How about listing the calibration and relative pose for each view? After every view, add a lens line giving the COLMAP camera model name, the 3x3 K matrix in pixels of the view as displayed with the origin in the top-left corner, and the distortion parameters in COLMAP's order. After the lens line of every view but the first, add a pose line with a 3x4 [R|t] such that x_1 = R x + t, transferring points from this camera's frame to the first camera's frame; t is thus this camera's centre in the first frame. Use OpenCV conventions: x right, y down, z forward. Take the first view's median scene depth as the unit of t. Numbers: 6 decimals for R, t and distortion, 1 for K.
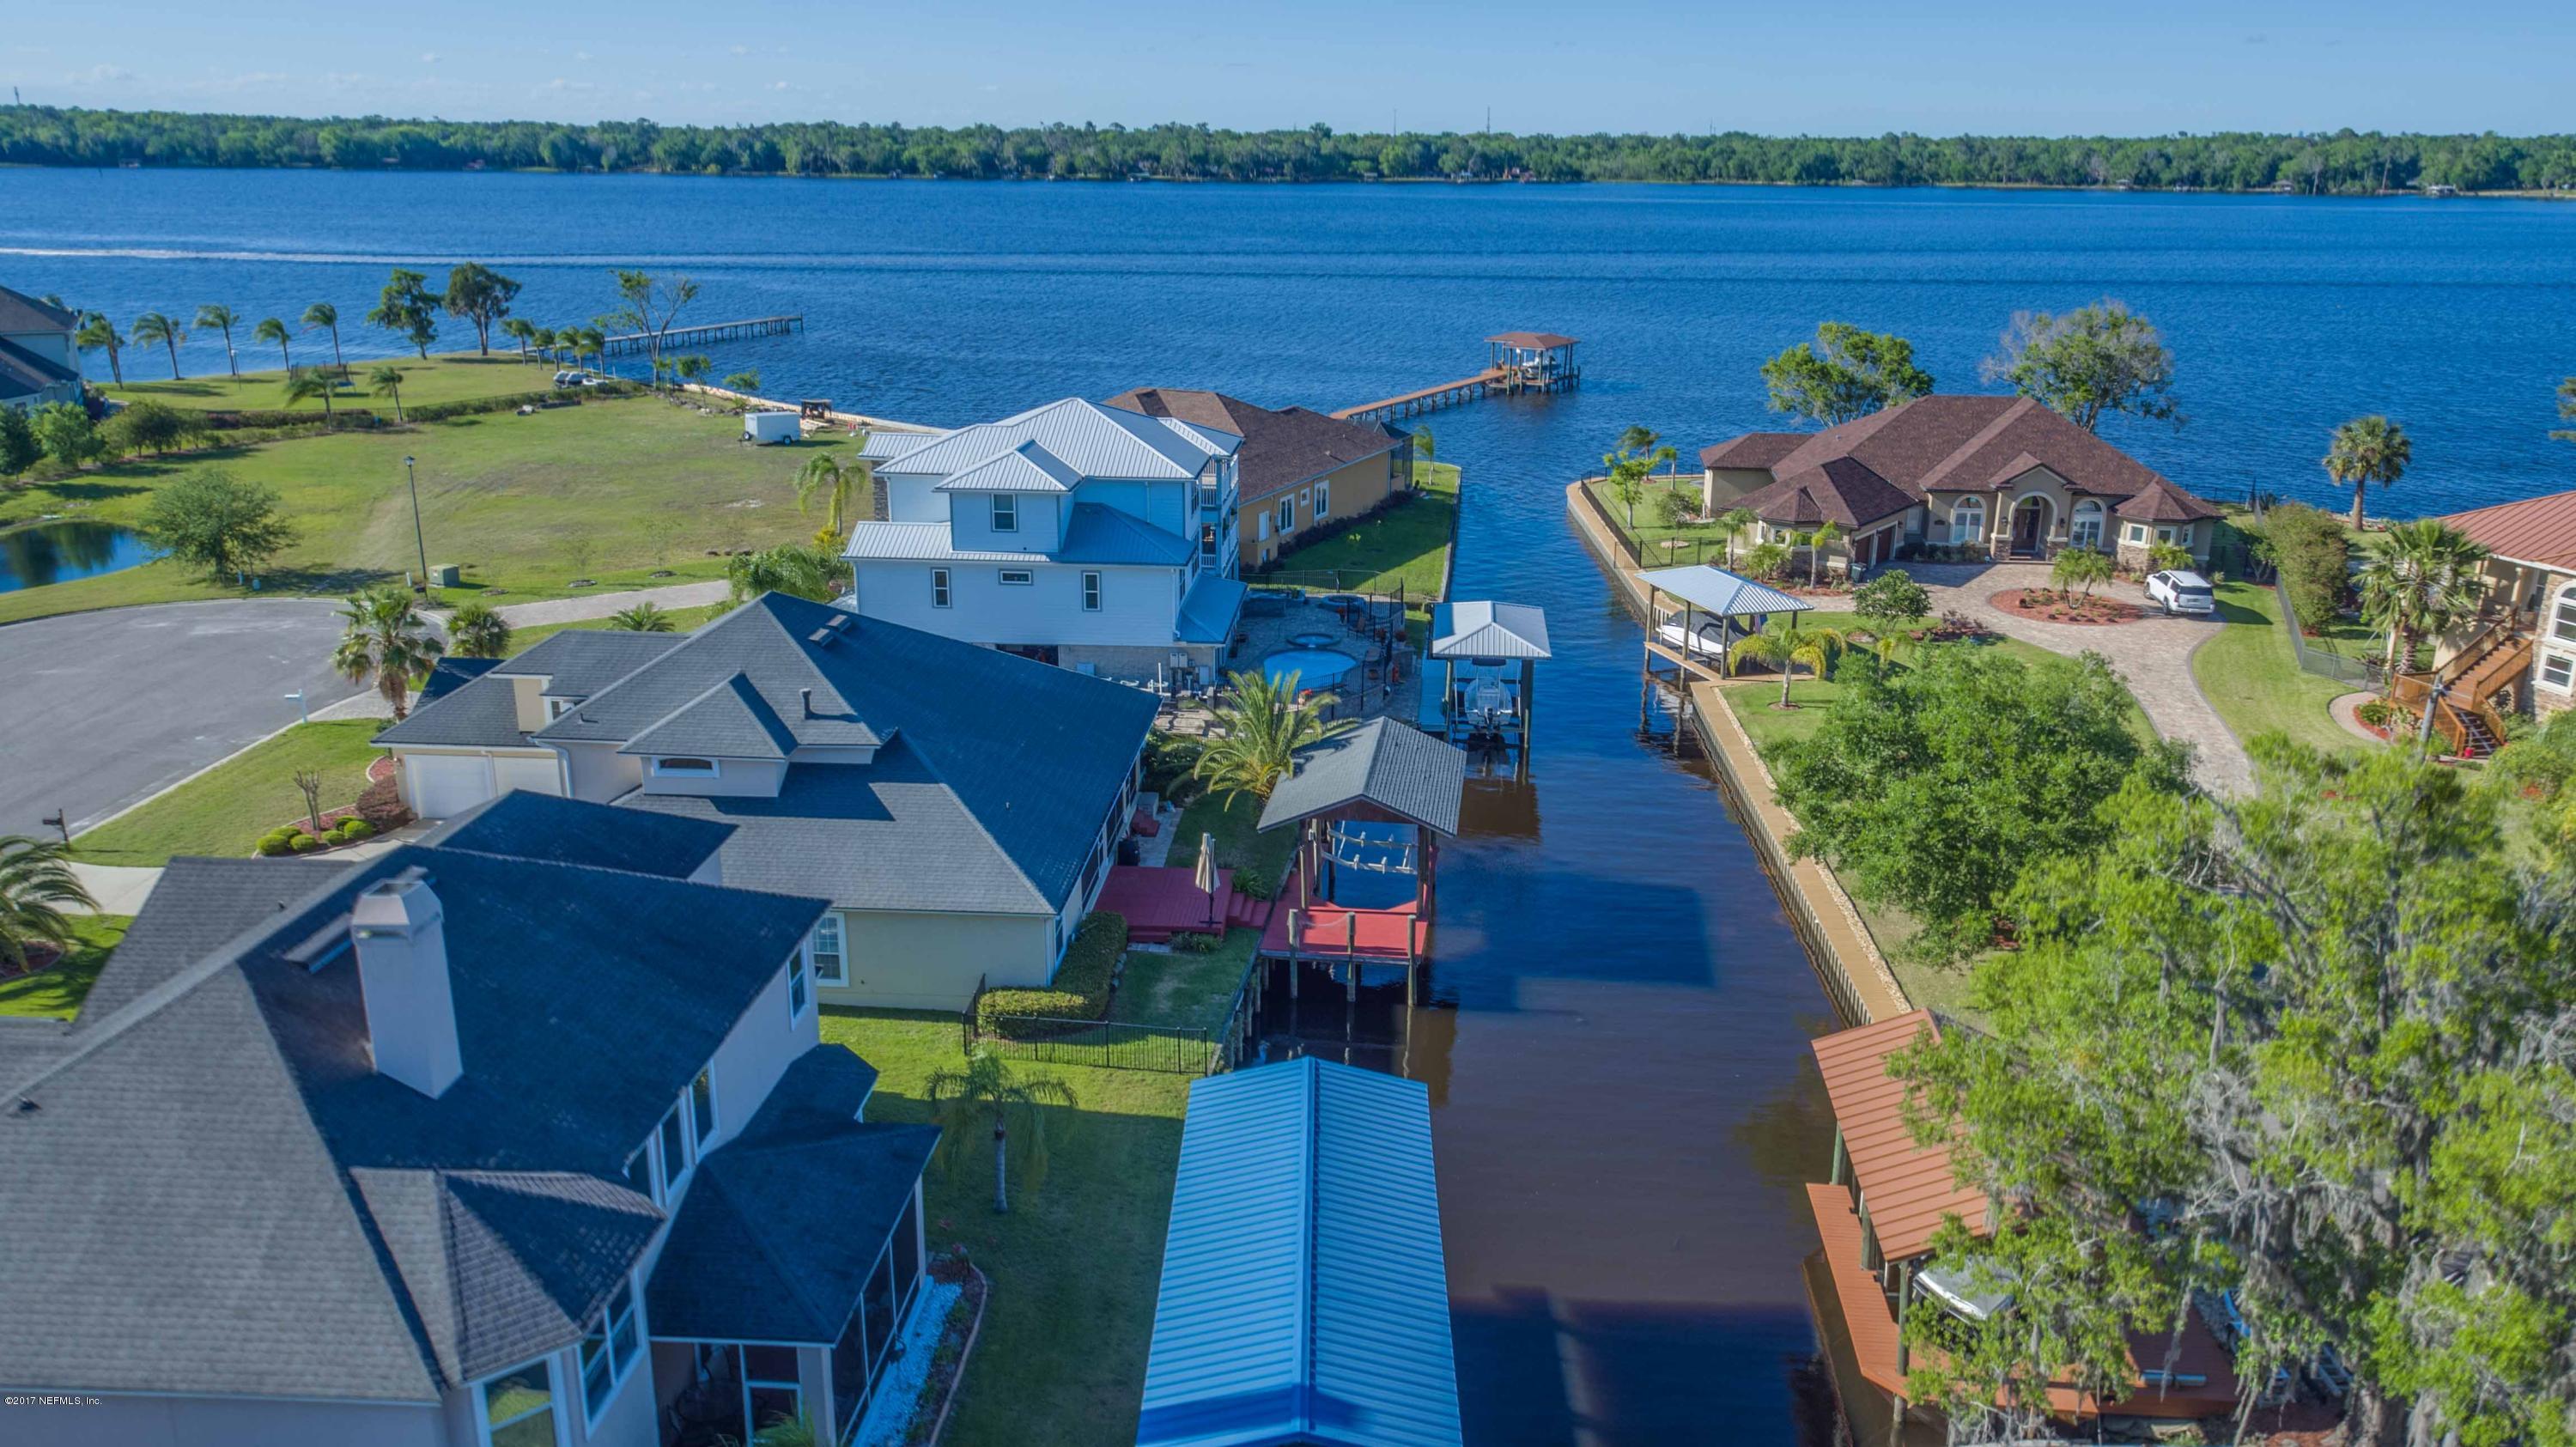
lens RADIAL K [[1806.7, 0, 1288.0], [0, 1806.7, 723.5], [0, 0, 1]] dist [0.004408, 0.003815]
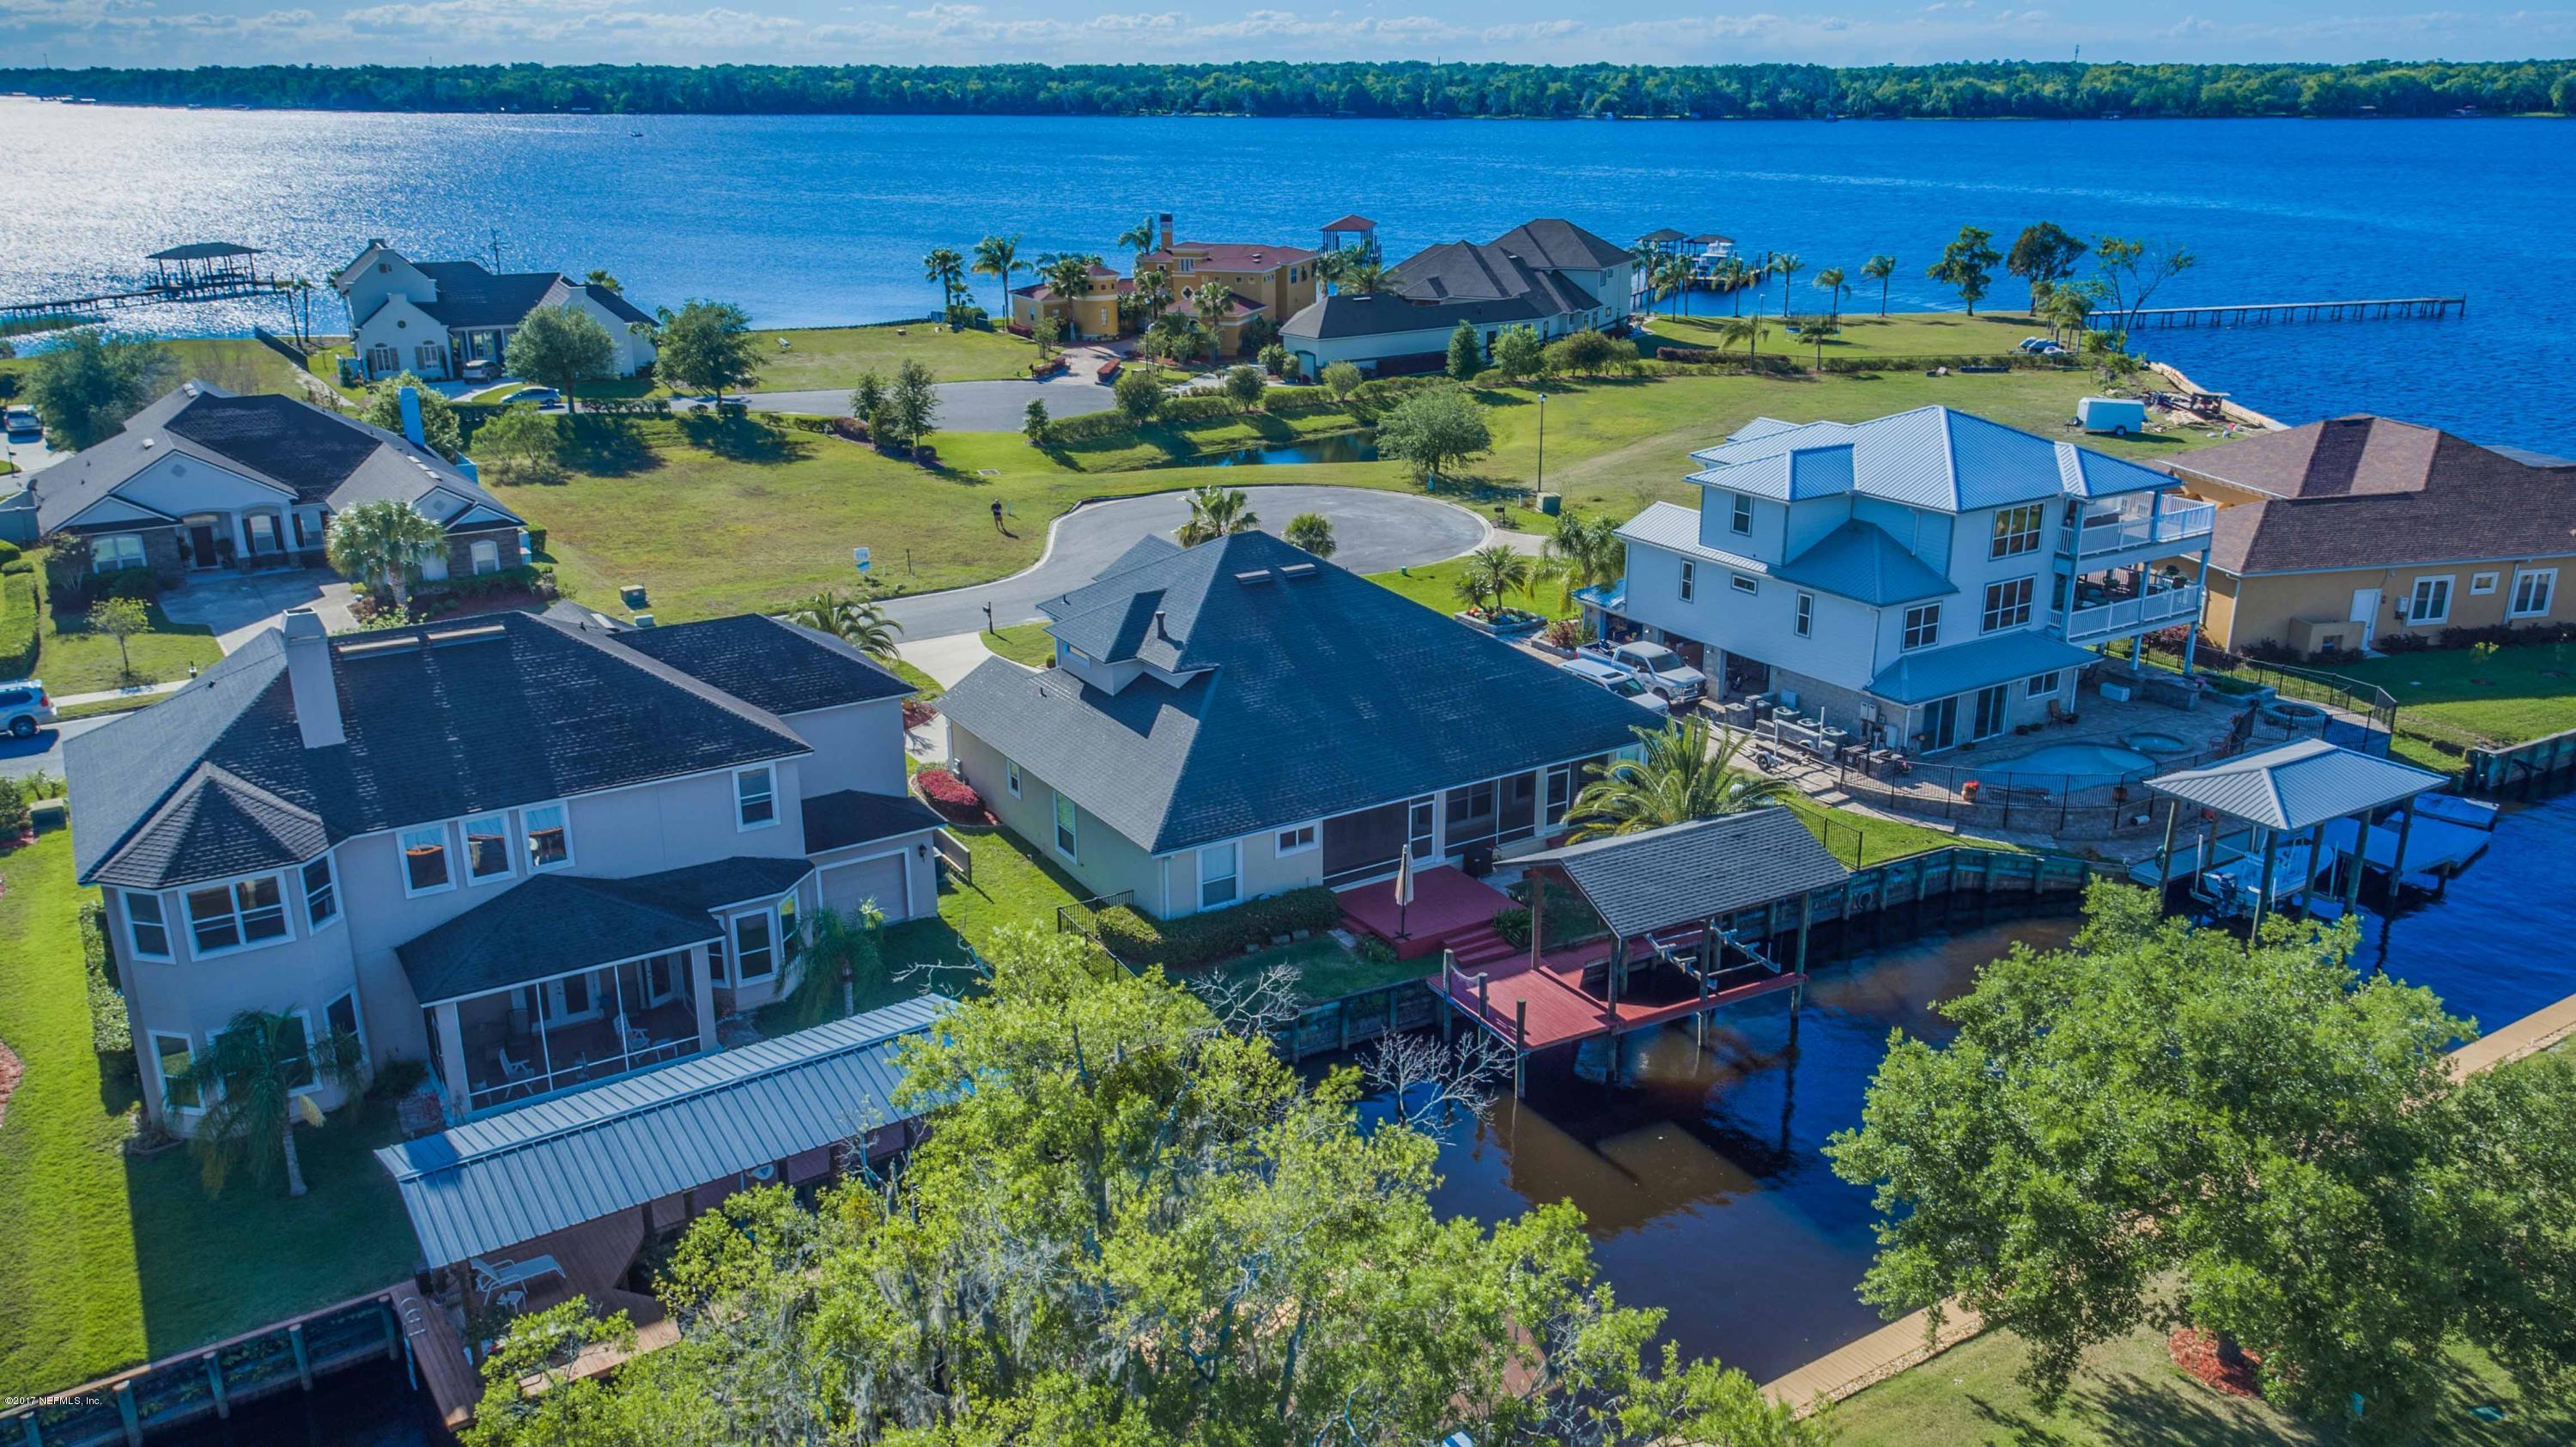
lens RADIAL K [[1844.4, 0, 1288.0], [0, 1844.4, 723.5], [0, 0, 1]] dist [-0.000870, 0.003823]
pose [[0.566414, 0.246968, -0.786246, 0.183122], [-0.230528, 0.963437, 0.136552, -0.033035], [0.791222, 0.103907, 0.602637, 0.092219]]
